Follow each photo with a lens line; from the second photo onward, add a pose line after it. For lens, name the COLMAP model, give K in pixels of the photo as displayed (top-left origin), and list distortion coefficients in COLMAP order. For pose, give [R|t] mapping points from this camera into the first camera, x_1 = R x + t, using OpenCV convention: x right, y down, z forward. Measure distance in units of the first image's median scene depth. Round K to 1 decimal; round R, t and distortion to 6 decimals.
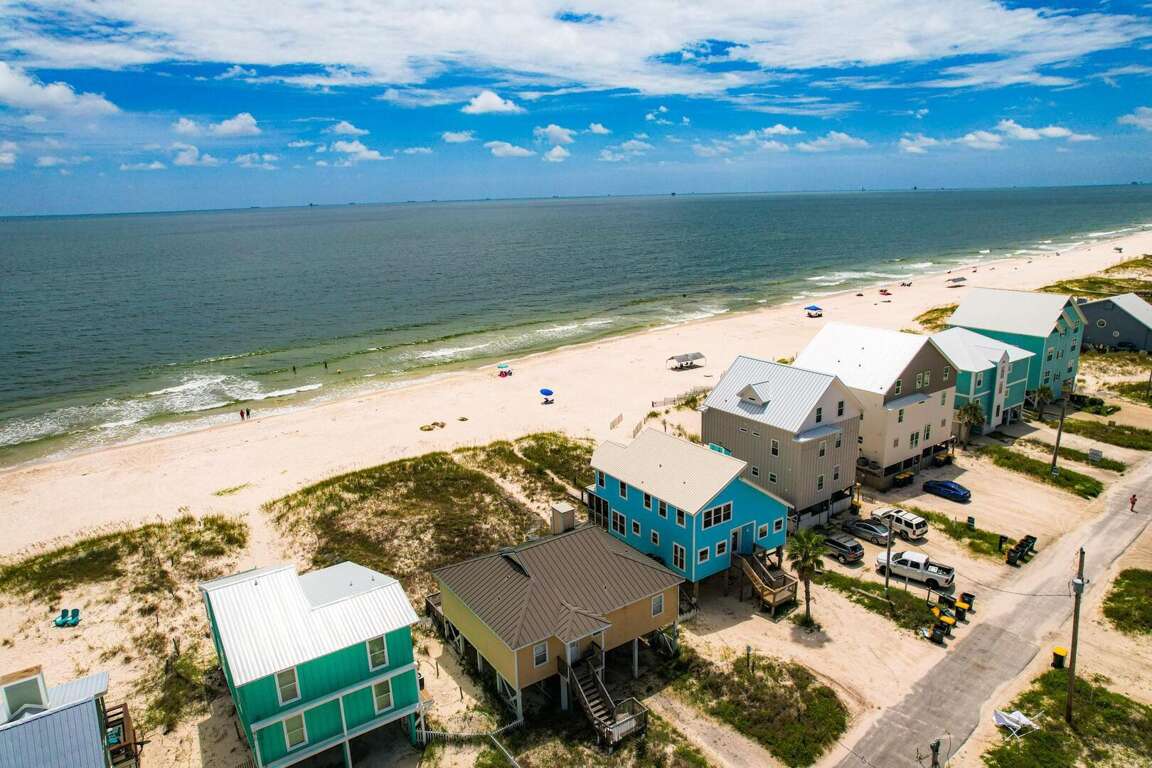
lens RADIAL K [[735.3, 0, 573.9], [0, 735.3, 383.9], [0, 0, 1]] dist [-0.068285, 0.055615]
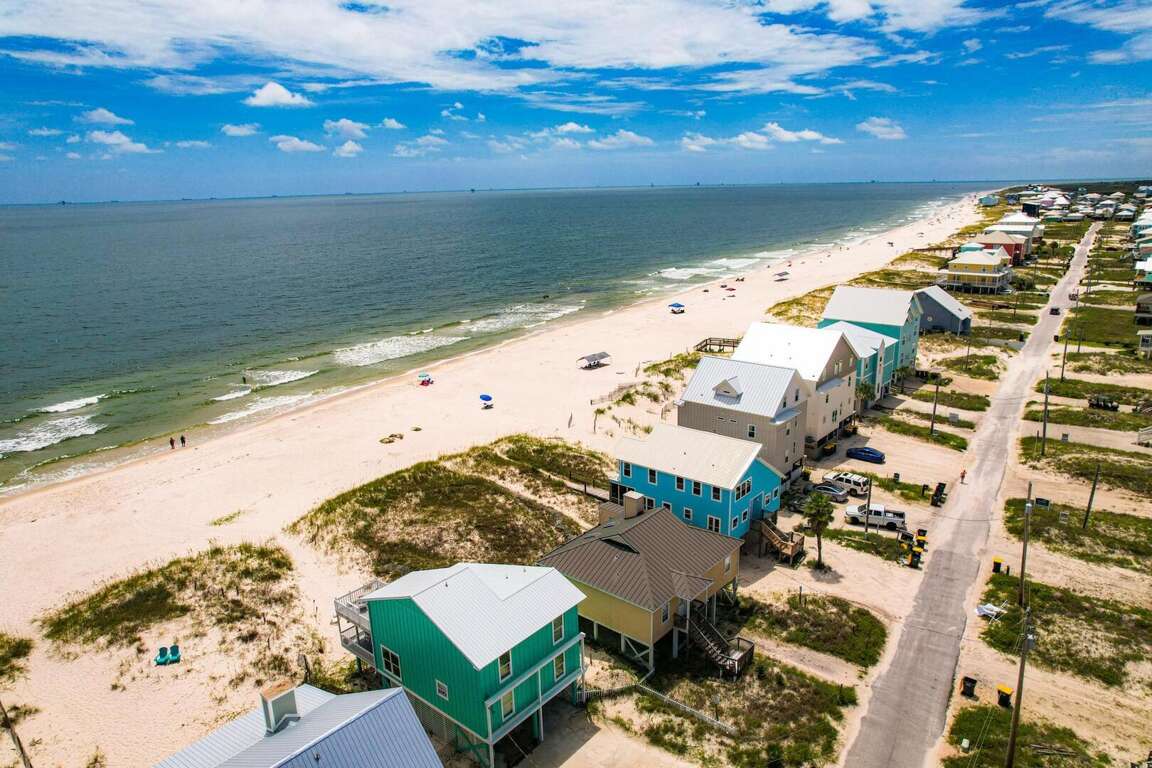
lens RADIAL K [[735.3, 0, 574.7], [0, 735.3, 384.6], [0, 0, 1]] dist [-0.068285, 0.055615]
pose [[0.964968, -0.063558, 0.254551, -0.320093], [0.062089, 0.997975, 0.013811, -0.024747], [-0.254914, 0.002478, 0.966961, -0.095470]]
